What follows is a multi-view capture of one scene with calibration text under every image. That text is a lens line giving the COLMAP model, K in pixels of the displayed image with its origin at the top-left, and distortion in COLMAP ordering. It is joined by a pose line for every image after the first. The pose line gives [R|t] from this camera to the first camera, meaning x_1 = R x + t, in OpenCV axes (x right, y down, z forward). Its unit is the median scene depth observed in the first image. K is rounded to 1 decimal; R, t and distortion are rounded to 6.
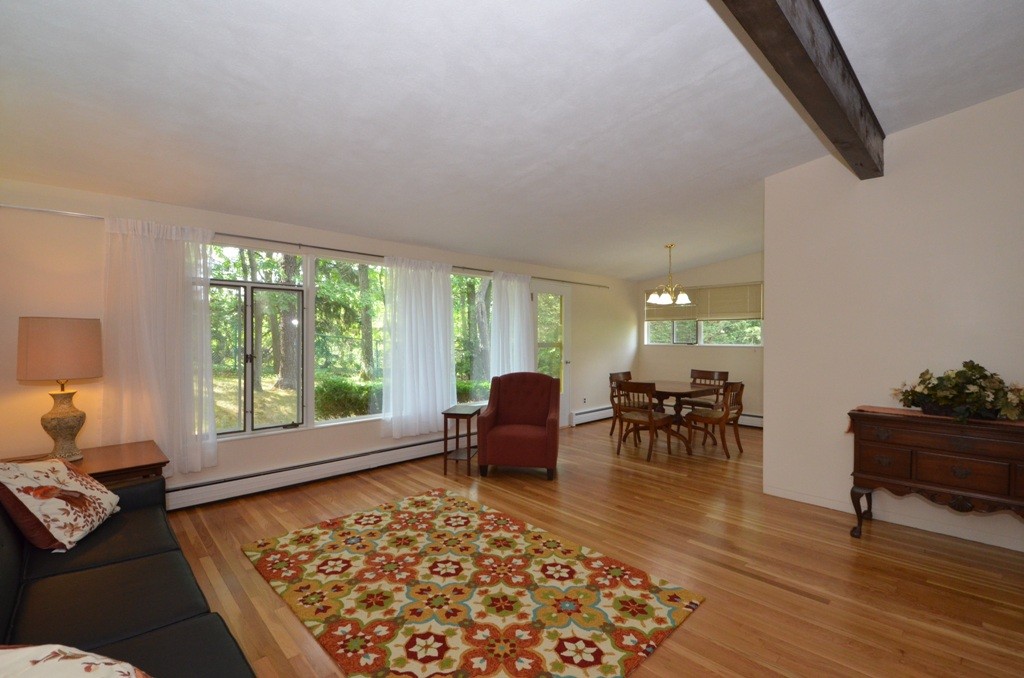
lens RADIAL K [[447.2, 0, 518.0], [0, 447.2, 336.0], [0, 0, 1]] dist [0.017941, -0.025383]
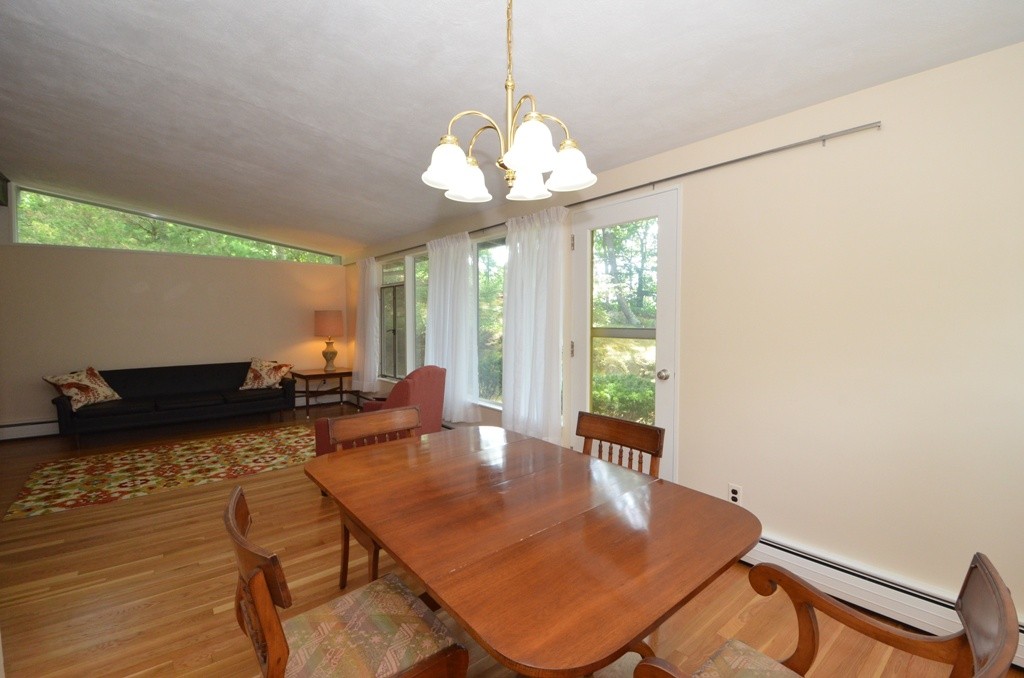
lens RADIAL K [[451.6, 0, 515.2], [0, 451.6, 321.0], [0, 0, 1]] dist [0.000394, -0.013484]
pose [[-0.084164, 0.003817, -0.996445, 1.343656], [0.005776, 0.999978, 0.003342, 0.015194], [0.996435, -0.005474, -0.084185, 2.242099]]
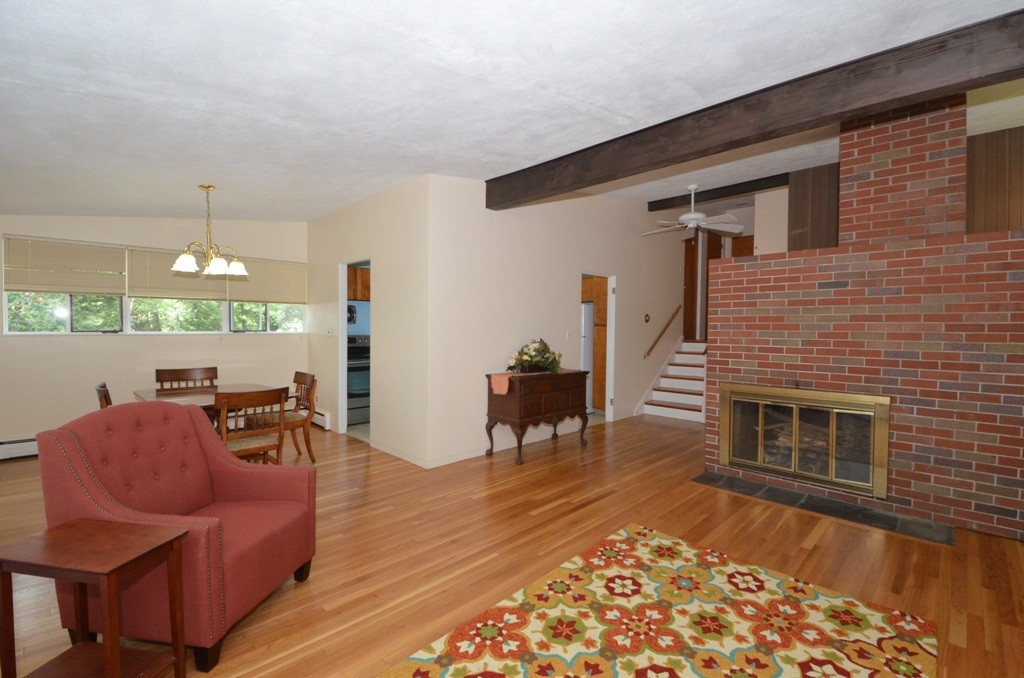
lens RADIAL K [[447.2, 0, 518.0], [0, 447.2, 336.0], [0, 0, 1]] dist [0.017941, -0.025383]
pose [[-0.018650, -0.025246, 0.999507, -0.769444], [-0.010419, 0.999632, 0.025055, 0.002160], [-0.999772, -0.009947, -0.018906, 1.192064]]
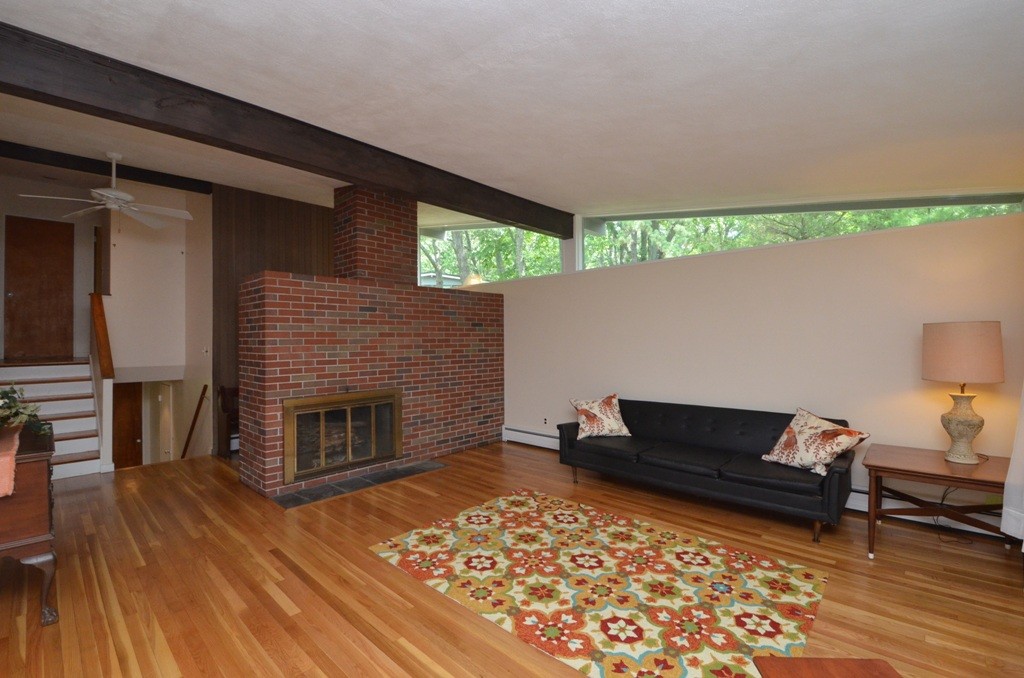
lens RADIAL K [[447.2, 0, 518.0], [0, 447.2, 336.0], [0, 0, 1]] dist [0.017941, -0.025383]
pose [[-0.998363, 0.001423, -0.057181, 0.058712], [0.002167, 0.999914, -0.012955, 0.002385], [0.057158, -0.013058, -0.998280, 2.001718]]
